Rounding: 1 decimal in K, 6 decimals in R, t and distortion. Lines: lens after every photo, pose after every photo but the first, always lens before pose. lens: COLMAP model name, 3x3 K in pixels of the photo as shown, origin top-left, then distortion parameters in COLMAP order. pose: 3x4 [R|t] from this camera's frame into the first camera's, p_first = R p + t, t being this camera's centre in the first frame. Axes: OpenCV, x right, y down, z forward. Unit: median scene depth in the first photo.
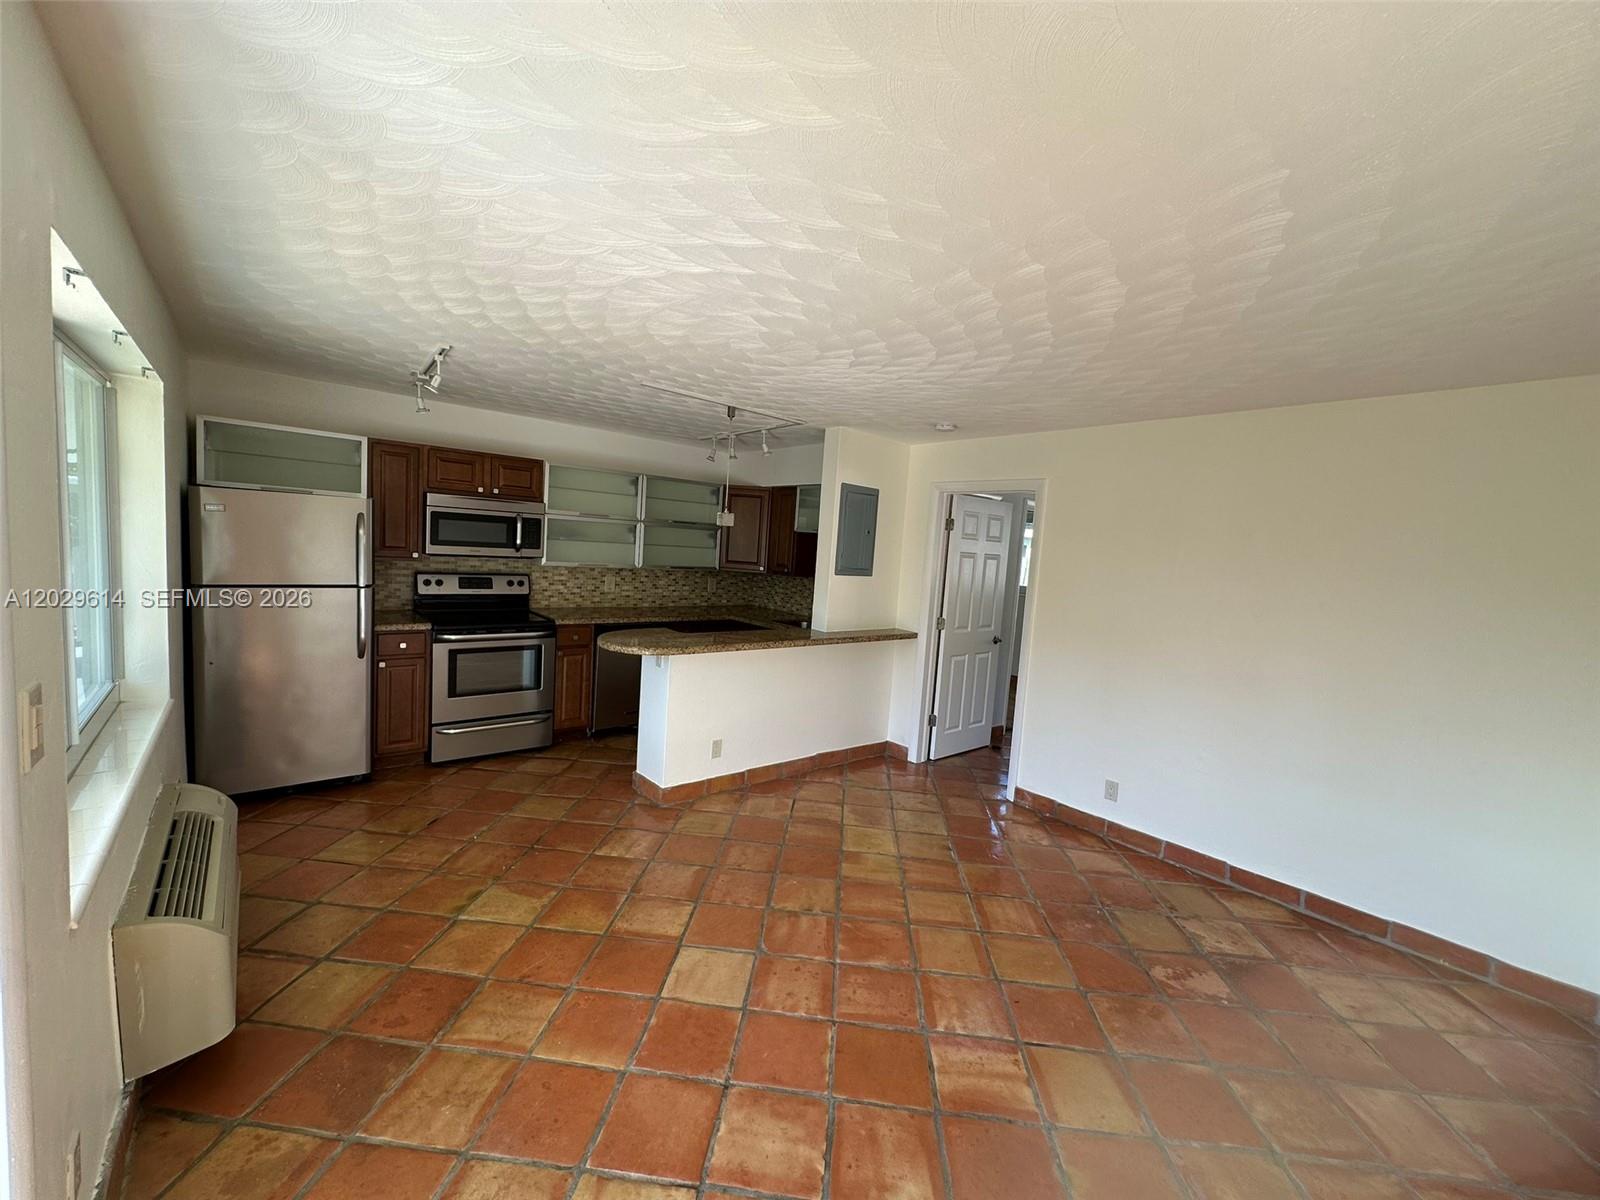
lens RADIAL K [[639.1, 0, 802.0], [0, 639.1, 599.0], [0, 0, 1]] dist [0.000094, -0.000008]
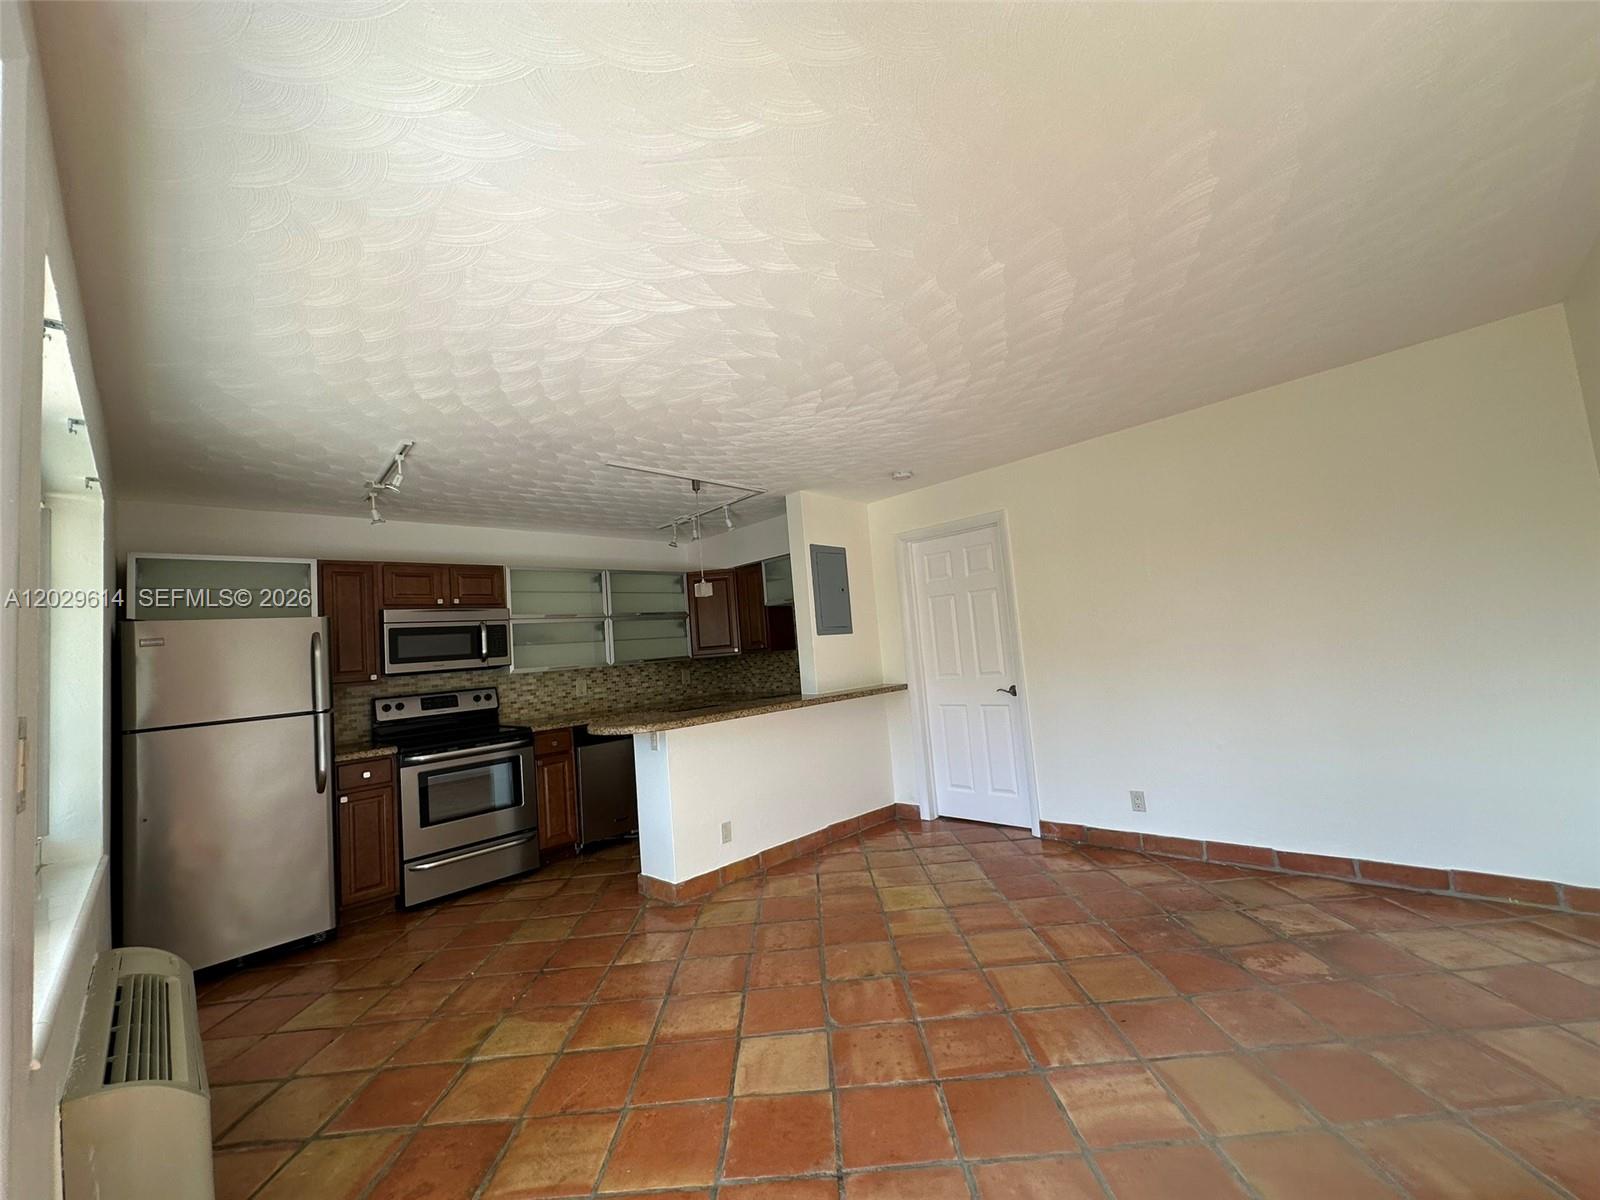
lens RADIAL K [[639.1, 0, 802.0], [0, 639.1, 599.0], [0, 0, 1]] dist [0.000094, -0.000008]
pose [[0.985205, -0.142443, 0.095293, -0.068059], [0.156413, 0.974601, -0.160276, 0.072971], [-0.070043, 0.172810, 0.982462, 0.023299]]
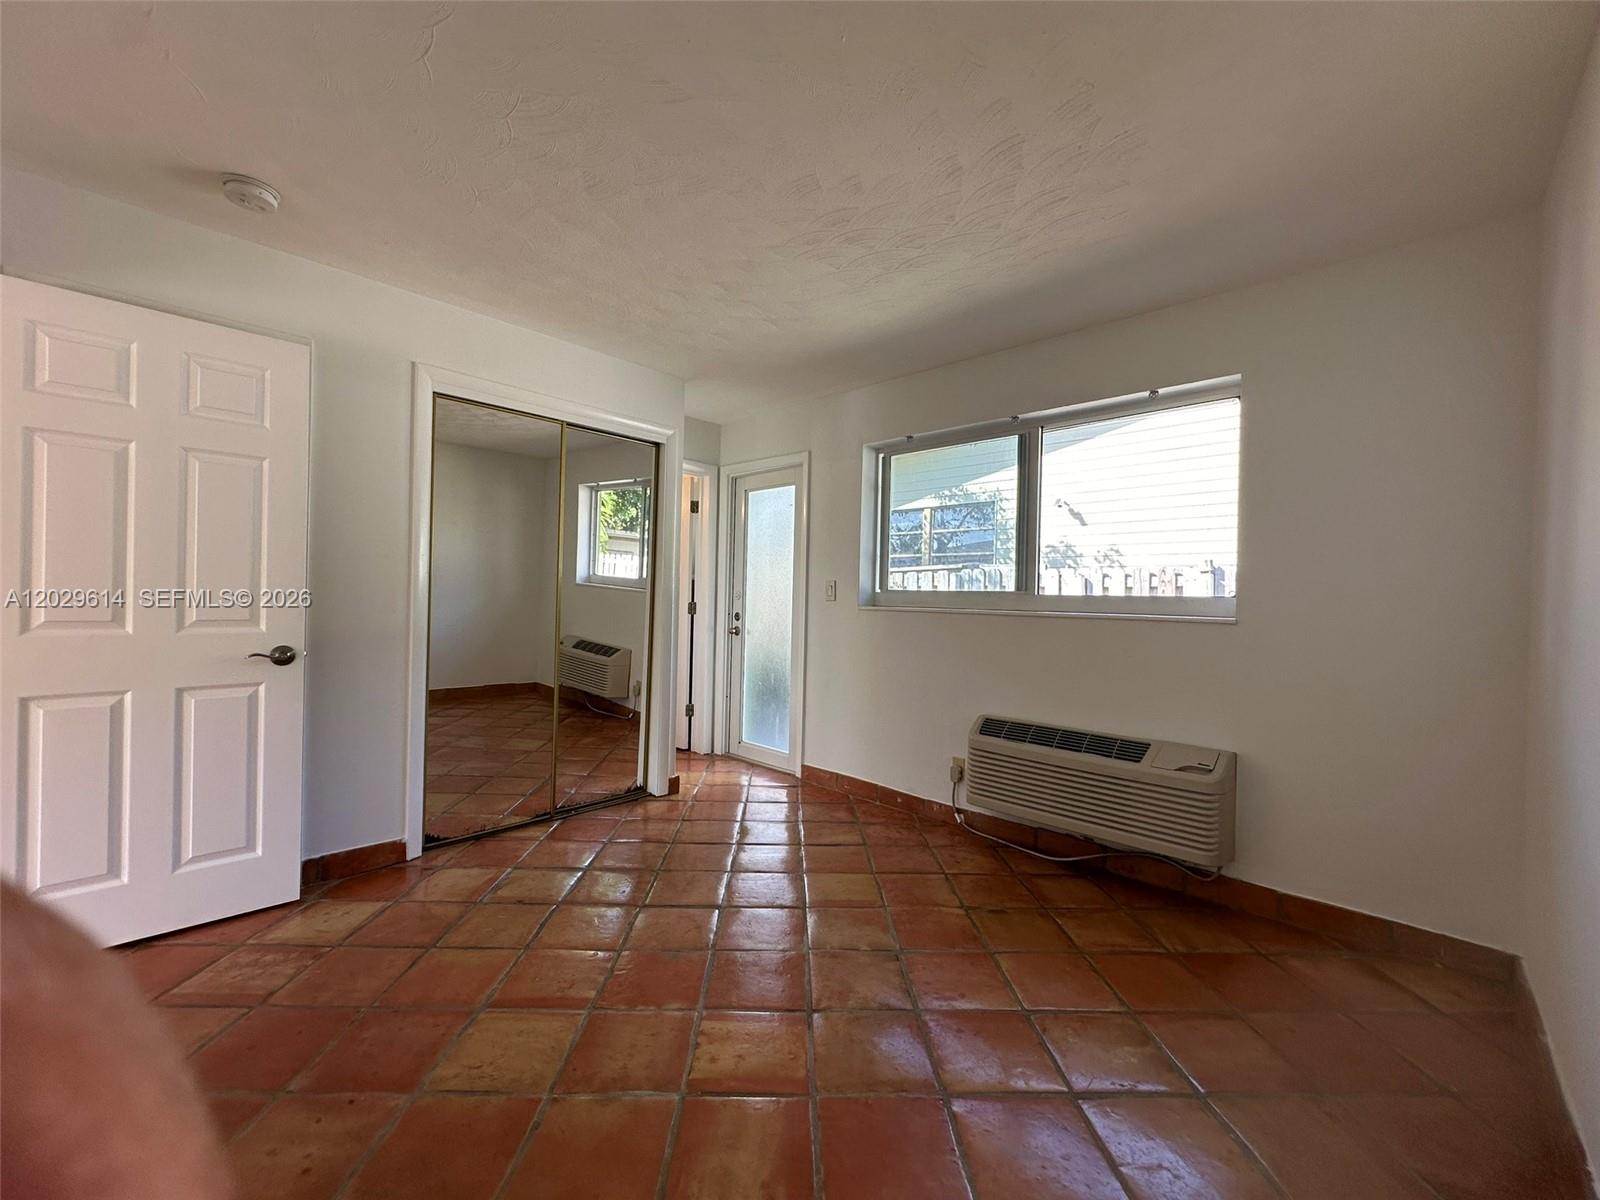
lens RADIAL K [[643.5, 0, 802.0], [0, 643.5, 599.7], [0, 0, 1]] dist [-0.003319, 0.000183]
pose [[0.994525, -0.045730, 0.093959, 0.845134], [0.052846, 0.995805, -0.074697, 0.106992], [-0.090149, 0.079253, 0.992770, 0.721911]]
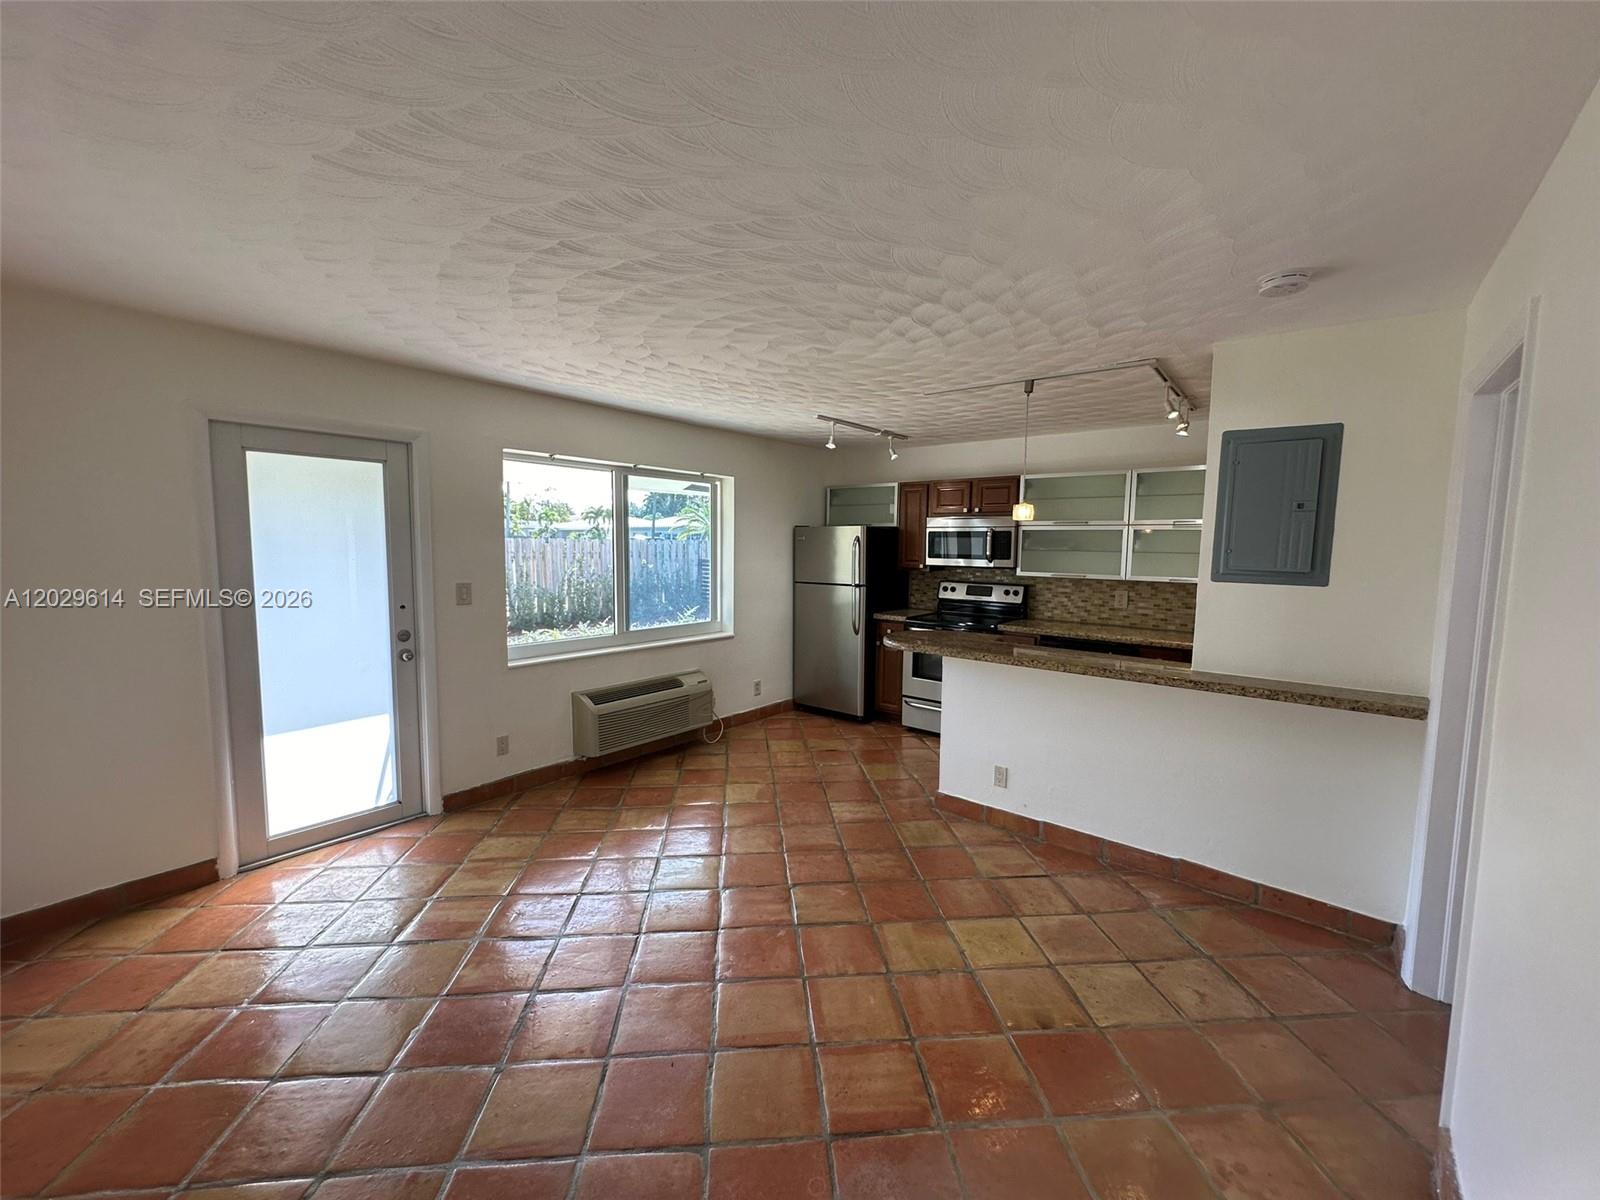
lens RADIAL K [[639.1, 0, 802.0], [0, 639.1, 599.0], [0, 0, 1]] dist [0.000094, -0.000008]
pose [[0.172641, 0.021247, -0.984756, 0.697044], [-0.085769, 0.996294, 0.006459, 0.011750], [0.981244, 0.083347, 0.173823, 0.586414]]
